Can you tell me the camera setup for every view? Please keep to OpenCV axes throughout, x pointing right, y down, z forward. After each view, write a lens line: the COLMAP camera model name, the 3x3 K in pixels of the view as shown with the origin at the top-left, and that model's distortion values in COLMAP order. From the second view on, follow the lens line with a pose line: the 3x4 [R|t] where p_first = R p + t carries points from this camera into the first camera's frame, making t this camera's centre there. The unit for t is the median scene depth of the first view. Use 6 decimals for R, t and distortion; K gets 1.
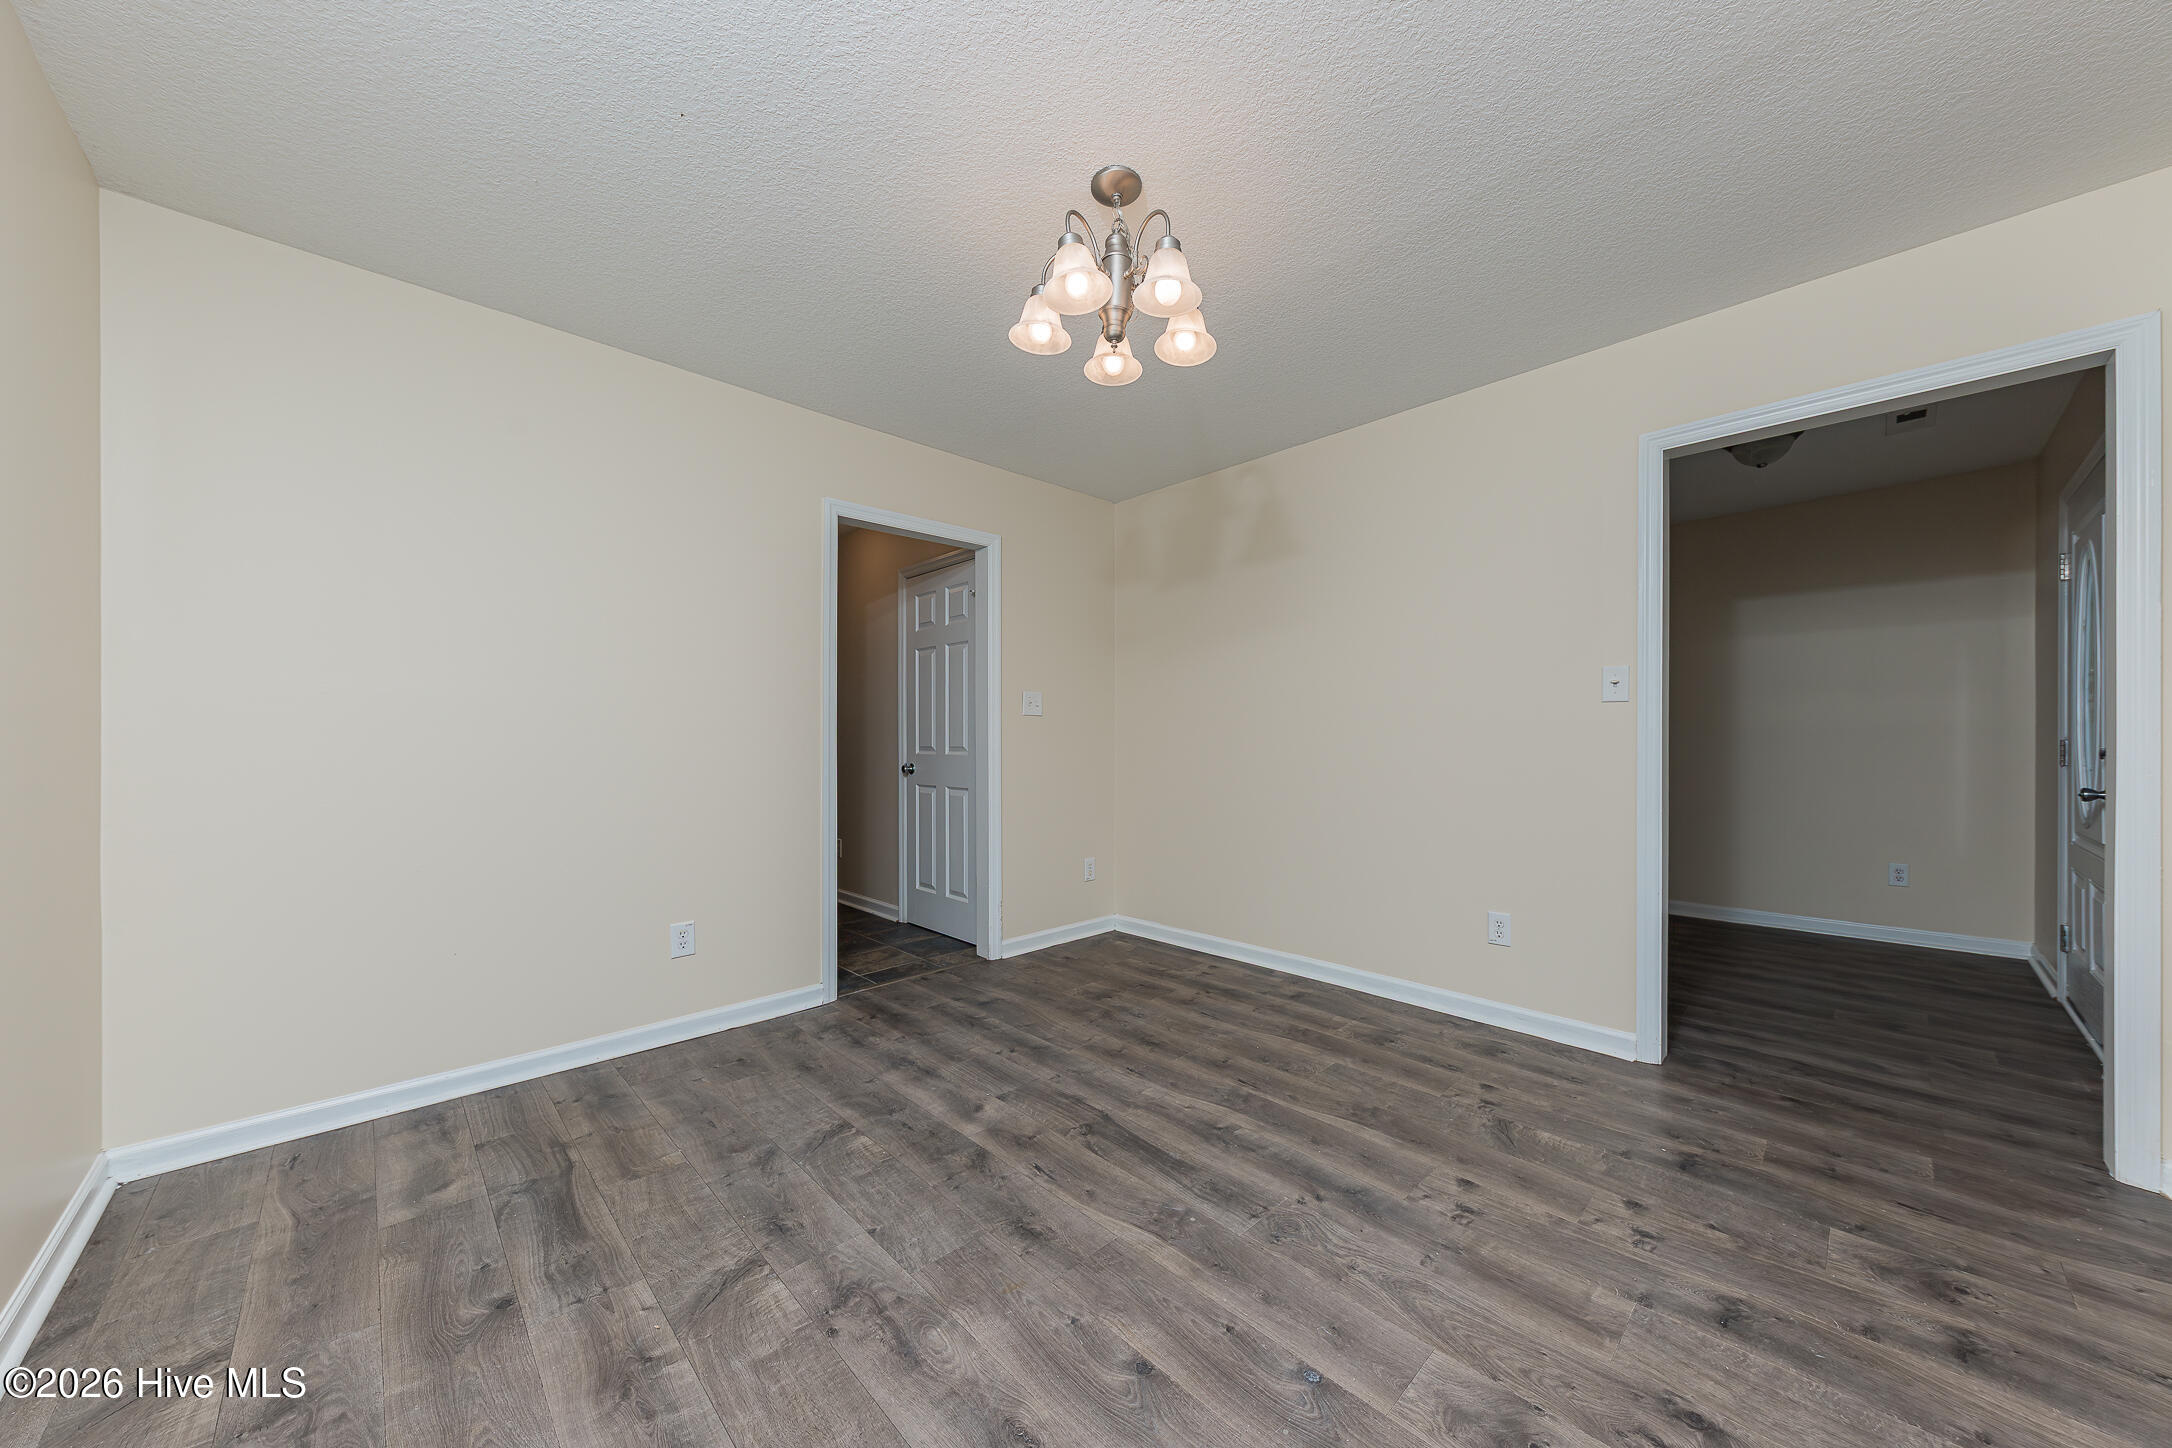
lens RADIAL K [[744.6, 0, 1093.1], [0, 744.6, 731.6], [0, 0, 1]] dist [0.012876, -0.005388]
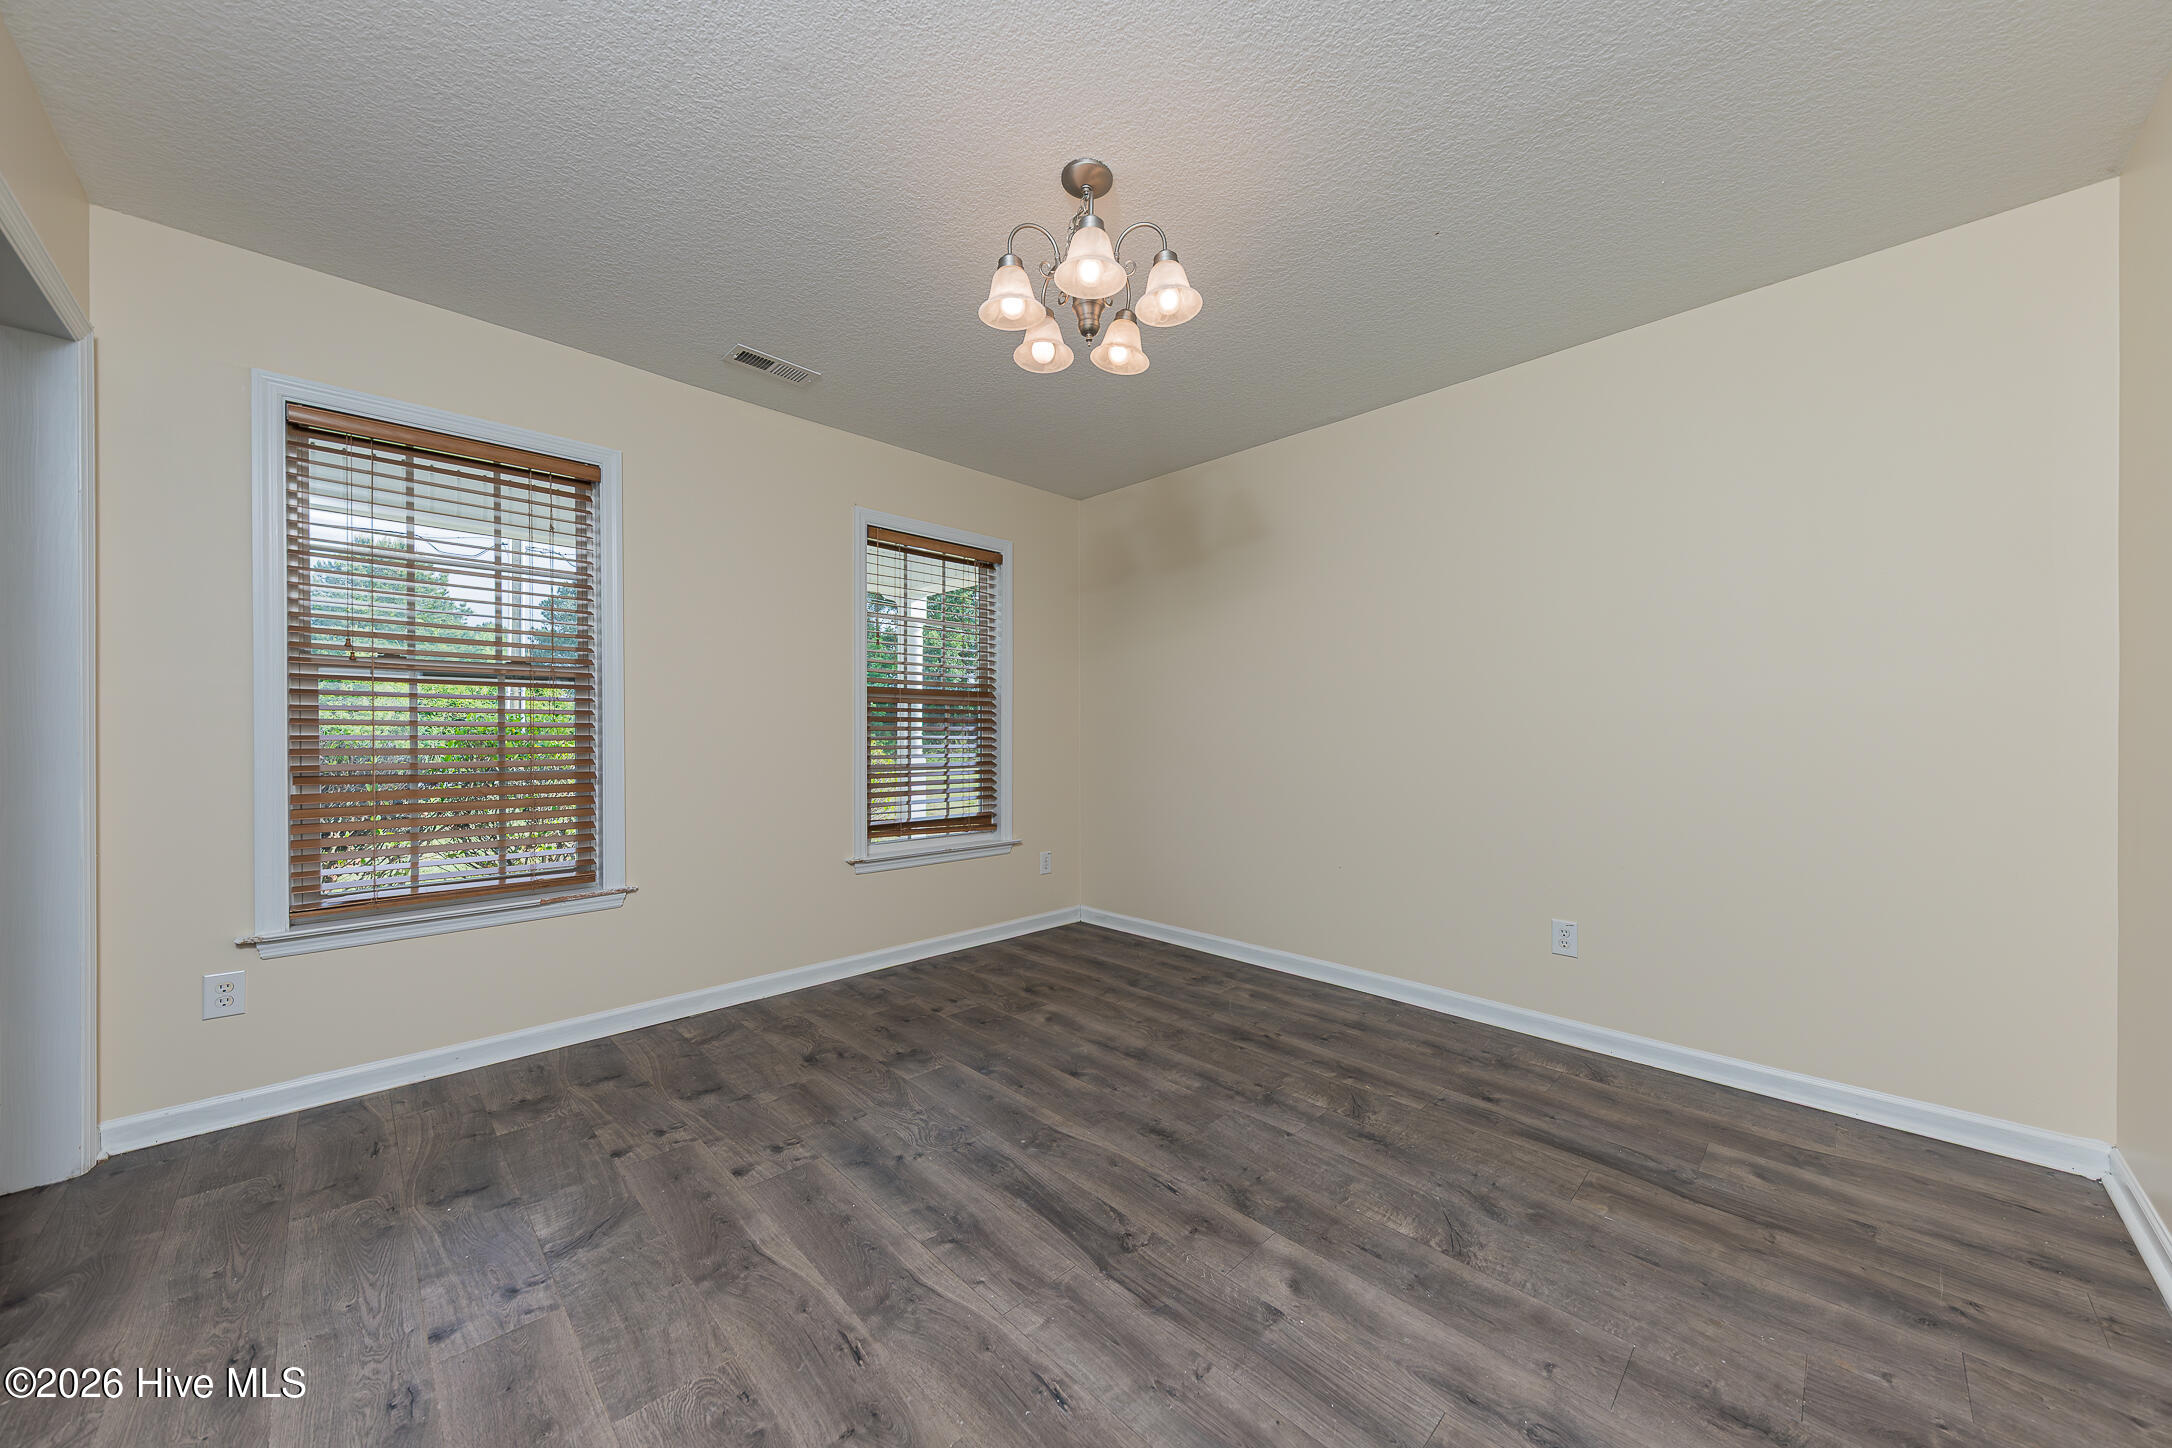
lens RADIAL K [[744.6, 0, 1093.1], [0, 744.6, 731.6], [0, 0, 1]] dist [0.012876, -0.005388]
pose [[-0.999474, 0.001351, -0.032414, 0.055464], [0.001877, 0.999867, -0.016187, 0.028299], [0.032388, -0.016239, -0.999343, 1.984895]]
